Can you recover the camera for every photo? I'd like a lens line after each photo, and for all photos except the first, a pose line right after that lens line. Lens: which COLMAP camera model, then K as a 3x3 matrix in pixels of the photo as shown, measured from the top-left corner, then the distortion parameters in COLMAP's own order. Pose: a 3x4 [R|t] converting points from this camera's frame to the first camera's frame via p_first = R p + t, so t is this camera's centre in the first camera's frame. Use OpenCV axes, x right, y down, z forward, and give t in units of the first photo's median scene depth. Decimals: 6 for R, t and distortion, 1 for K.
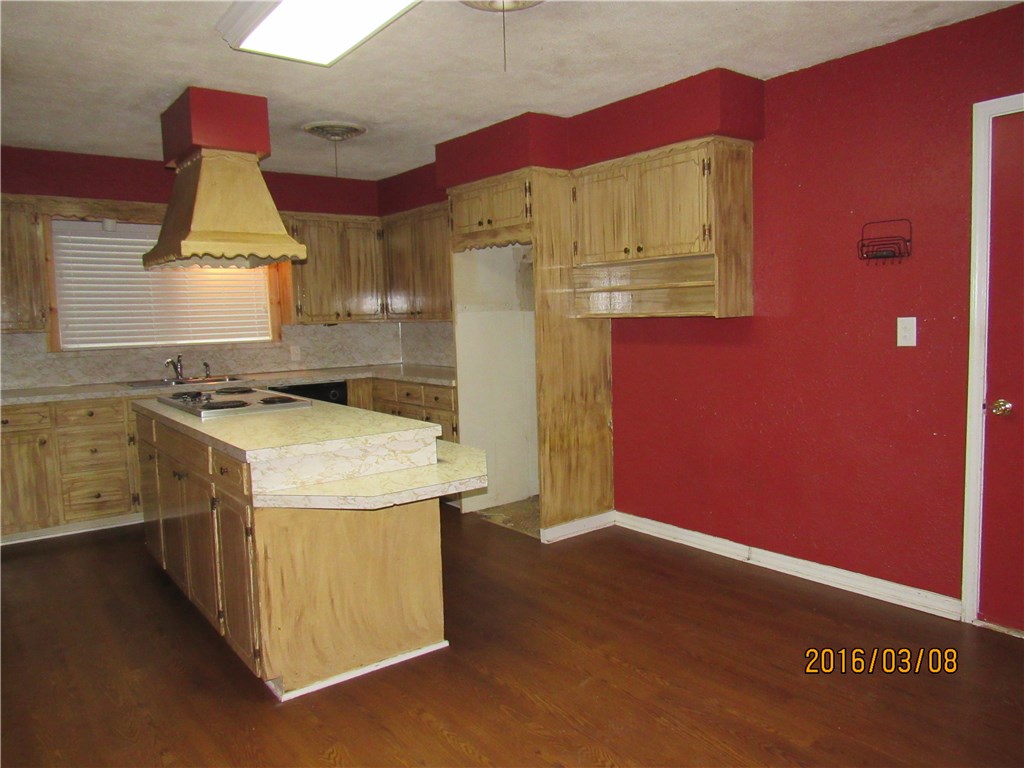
lens RADIAL K [[729.7, 0, 516.5], [0, 729.7, 389.3], [0, 0, 1]] dist [-0.029970, 0.014340]
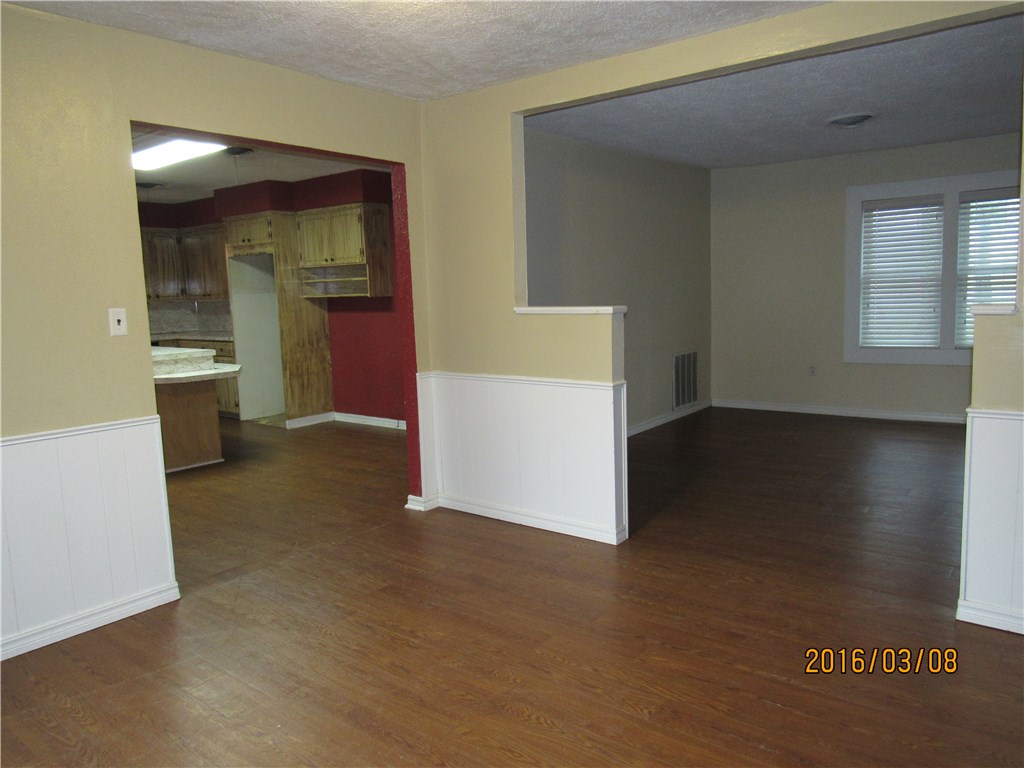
lens RADIAL K [[729.7, 0, 510.8], [0, 729.7, 389.7], [0, 0, 1]] dist [-0.029970, 0.014340]
pose [[0.970729, -0.033387, 0.237844, 0.140395], [0.026884, 0.999172, 0.030536, 0.079336], [-0.238667, -0.023248, 0.970823, -0.778673]]
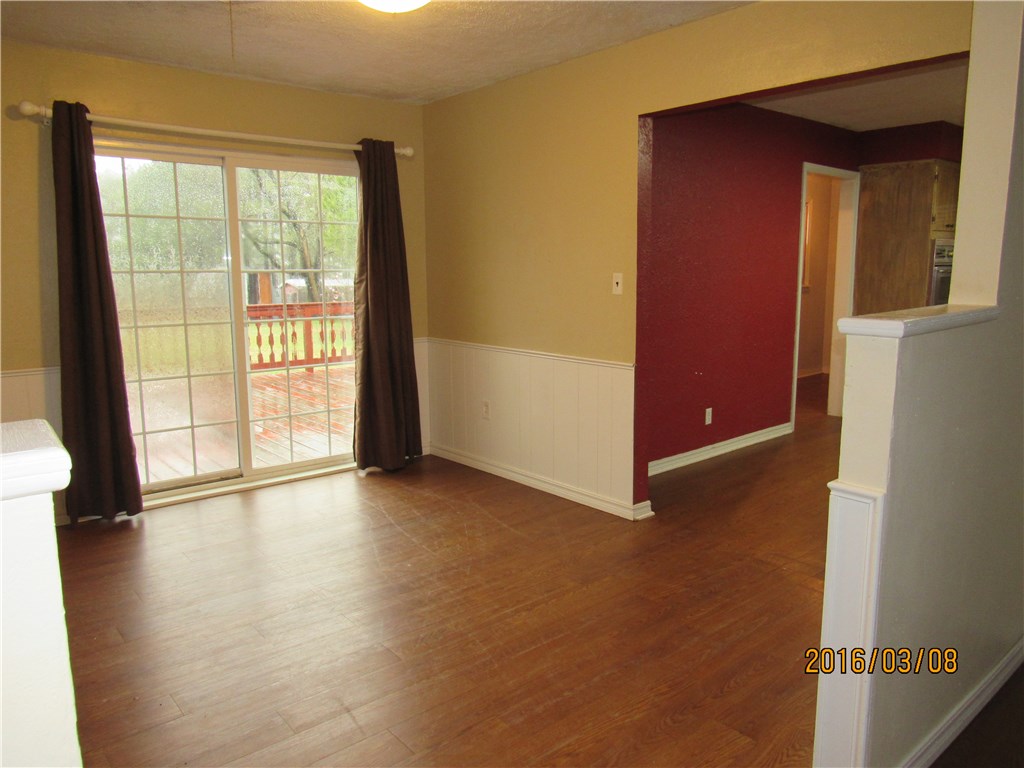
lens RADIAL K [[729.7, 0, 514.3], [0, 729.7, 383.8], [0, 0, 1]] dist [-0.029970, 0.014340]
pose [[0.040481, 0.177093, -0.983361, 0.821630], [-0.089363, 0.980866, 0.172965, 0.003124], [0.995176, 0.080875, 0.055532, -0.180923]]
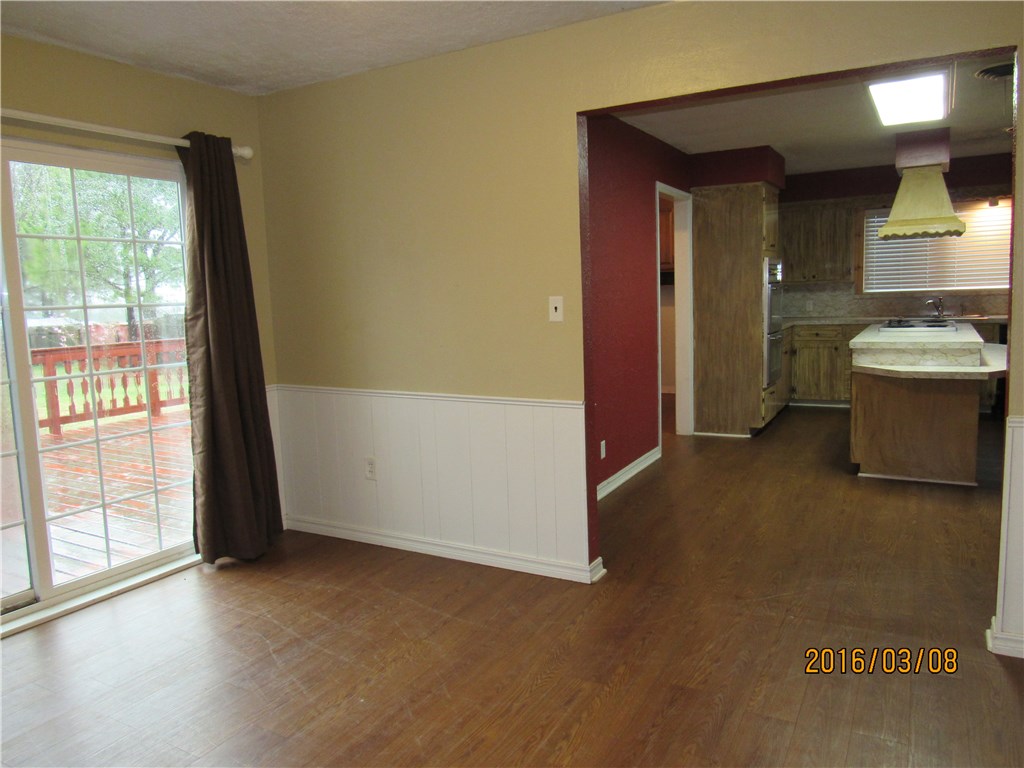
lens RADIAL K [[729.7, 0, 511.4], [0, 729.7, 385.4], [0, 0, 1]] dist [-0.029970, 0.014340]
pose [[0.381980, 0.125735, -0.915577, 0.619977], [-0.064396, 0.991915, 0.109353, 0.024670], [0.921924, 0.017189, 0.386988, -0.347981]]
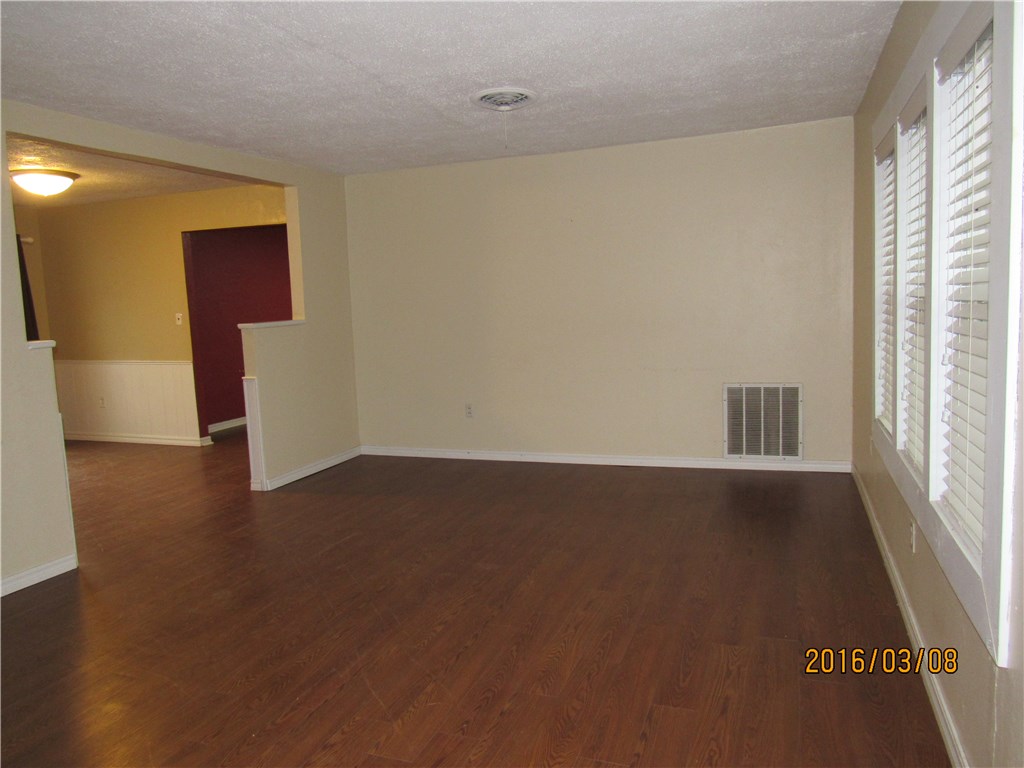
lens RADIAL K [[729.7, 0, 520.3], [0, 729.7, 377.9], [0, 0, 1]] dist [-0.029970, 0.014340]
pose [[0.536348, 0.107556, -0.837116, 1.722837], [-0.063198, 0.994180, 0.087245, -0.035253], [0.841628, 0.006110, 0.540024, -0.252076]]
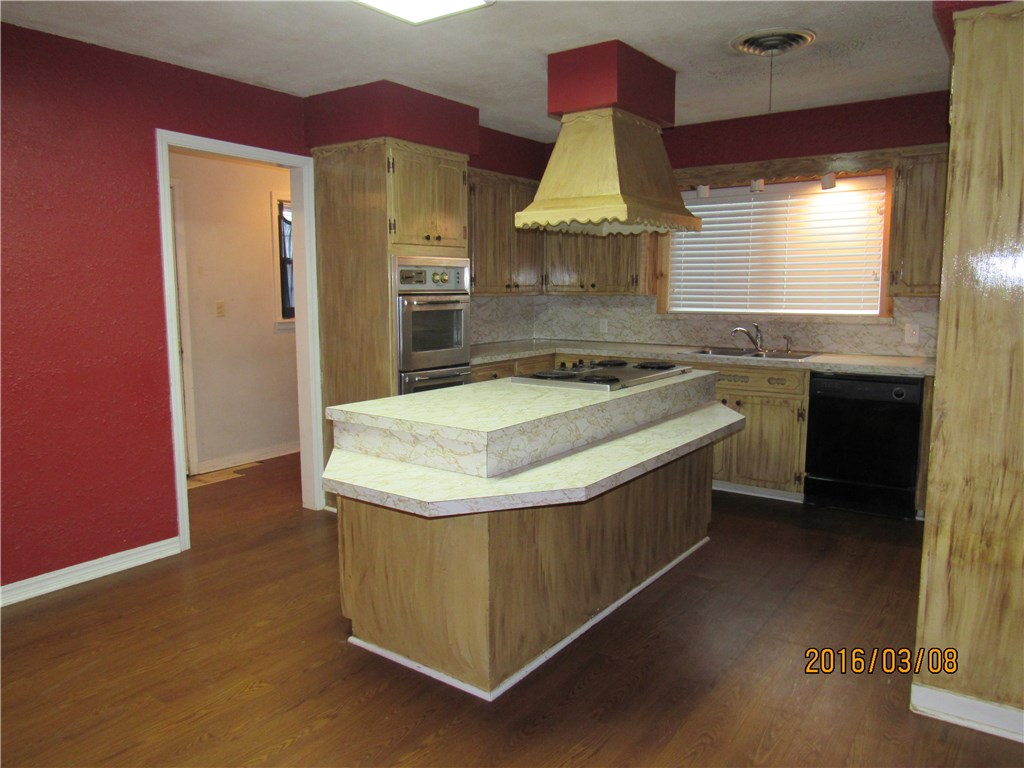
lens RADIAL K [[729.7, 0, 514.0], [0, 729.7, 388.7], [0, 0, 1]] dist [-0.029970, 0.014340]
pose [[0.283535, 0.156259, -0.946145, 0.429377], [-0.104770, 0.985777, 0.131407, -0.068789], [0.953221, 0.061869, 0.295874, 0.525339]]
